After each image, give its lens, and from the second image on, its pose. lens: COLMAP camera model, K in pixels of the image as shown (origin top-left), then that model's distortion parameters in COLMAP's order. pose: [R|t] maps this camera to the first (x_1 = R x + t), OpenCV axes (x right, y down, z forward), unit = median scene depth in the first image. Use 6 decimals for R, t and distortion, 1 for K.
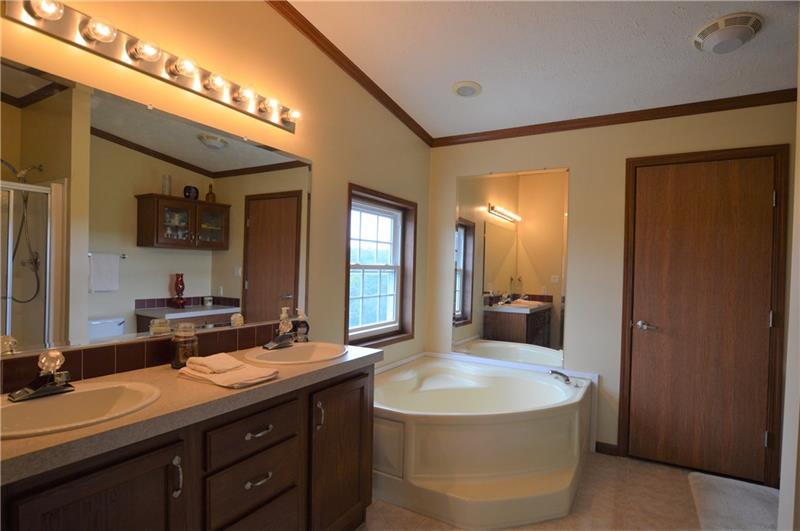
lens RADIAL K [[408.3, 0, 401.6], [0, 408.3, 271.5], [0, 0, 1]] dist [-0.023721, -0.000468]
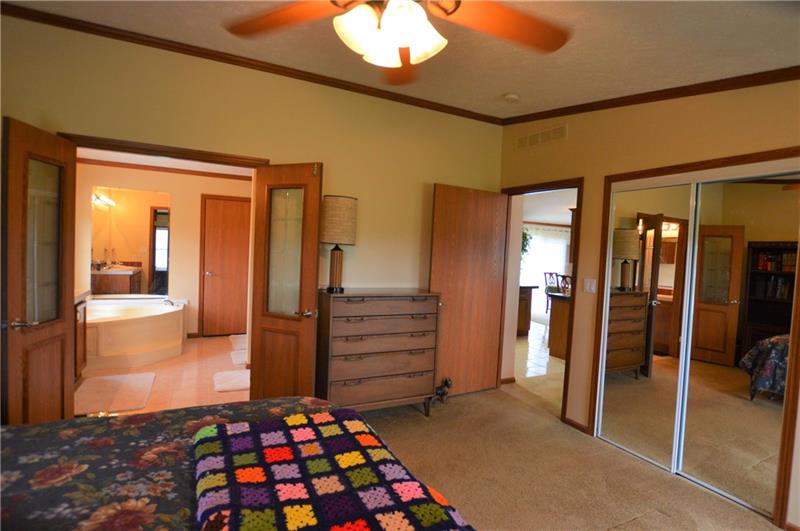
lens RADIAL K [[426.7, 0, 402.8], [0, 426.7, 267.1], [0, 0, 1]] dist [0.003147, 0.001649]
pose [[0.549668, -0.036956, 0.834566, -0.429089], [-0.021862, 0.998042, 0.058594, -0.033076], [-0.835097, -0.050453, 0.547784, -0.646176]]
